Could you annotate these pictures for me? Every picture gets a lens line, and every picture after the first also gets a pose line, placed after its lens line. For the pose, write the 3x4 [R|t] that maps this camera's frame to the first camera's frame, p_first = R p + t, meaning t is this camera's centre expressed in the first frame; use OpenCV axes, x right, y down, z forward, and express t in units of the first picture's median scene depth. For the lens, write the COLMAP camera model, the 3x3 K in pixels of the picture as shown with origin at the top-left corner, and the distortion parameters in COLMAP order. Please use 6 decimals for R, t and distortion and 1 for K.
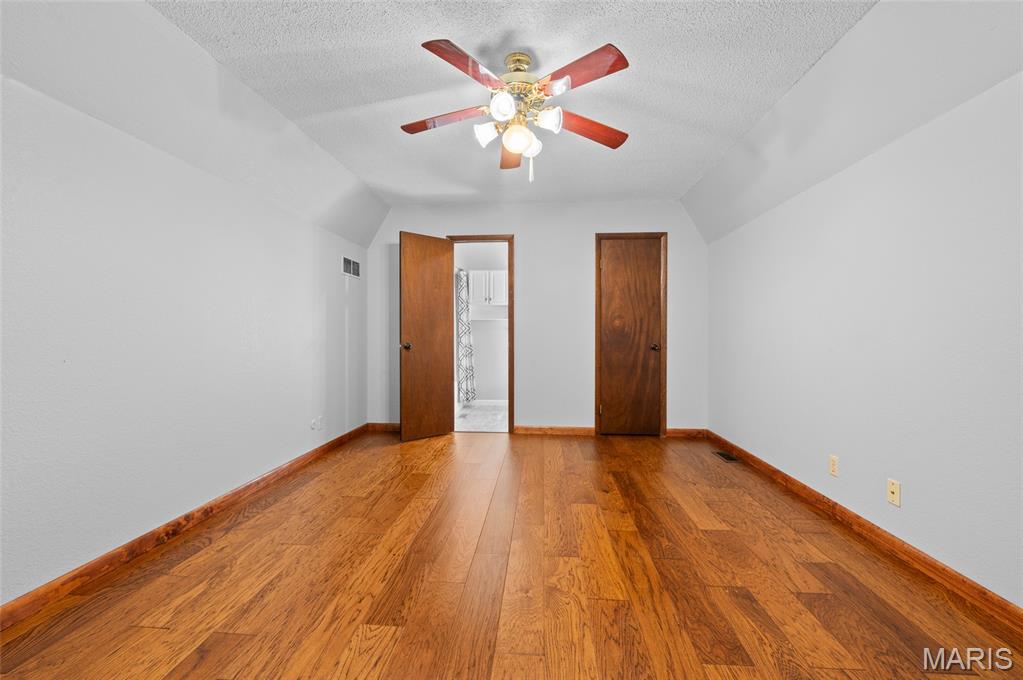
lens RADIAL K [[402.0, 0, 515.5], [0, 402.0, 335.2], [0, 0, 1]] dist [-0.021470, 0.000365]
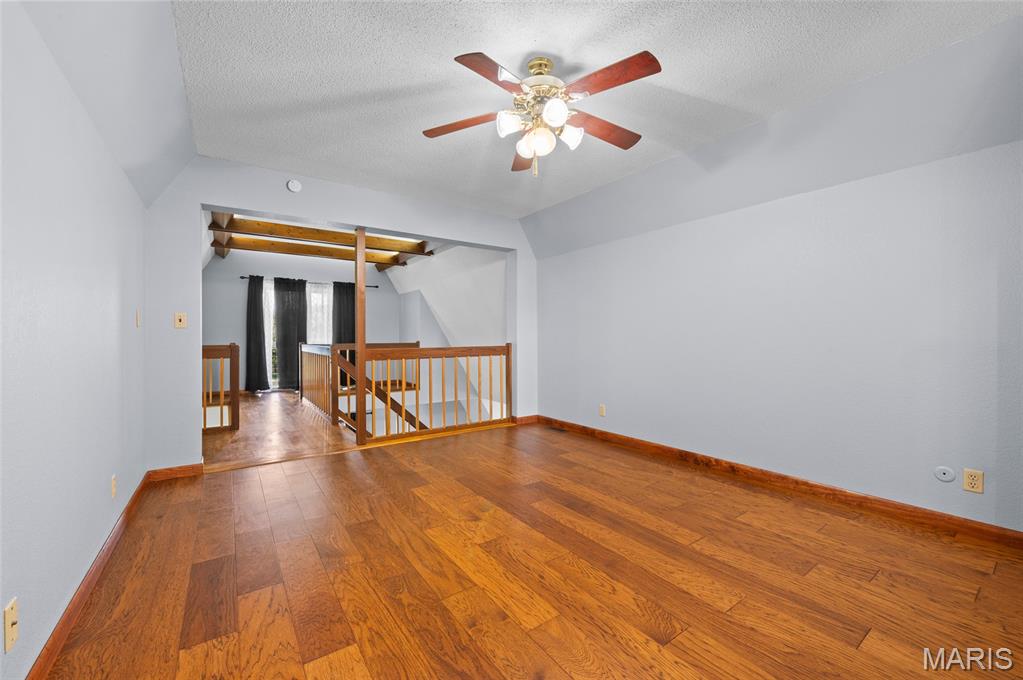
lens RADIAL K [[402.0, 0, 515.5], [0, 402.0, 335.2], [0, 0, 1]] dist [-0.021470, 0.000365]
pose [[-0.766390, 0.004909, -0.642357, 0.730437], [0.003769, 0.999988, 0.003146, -0.007862], [0.642364, -0.000010, -0.766400, 1.790902]]
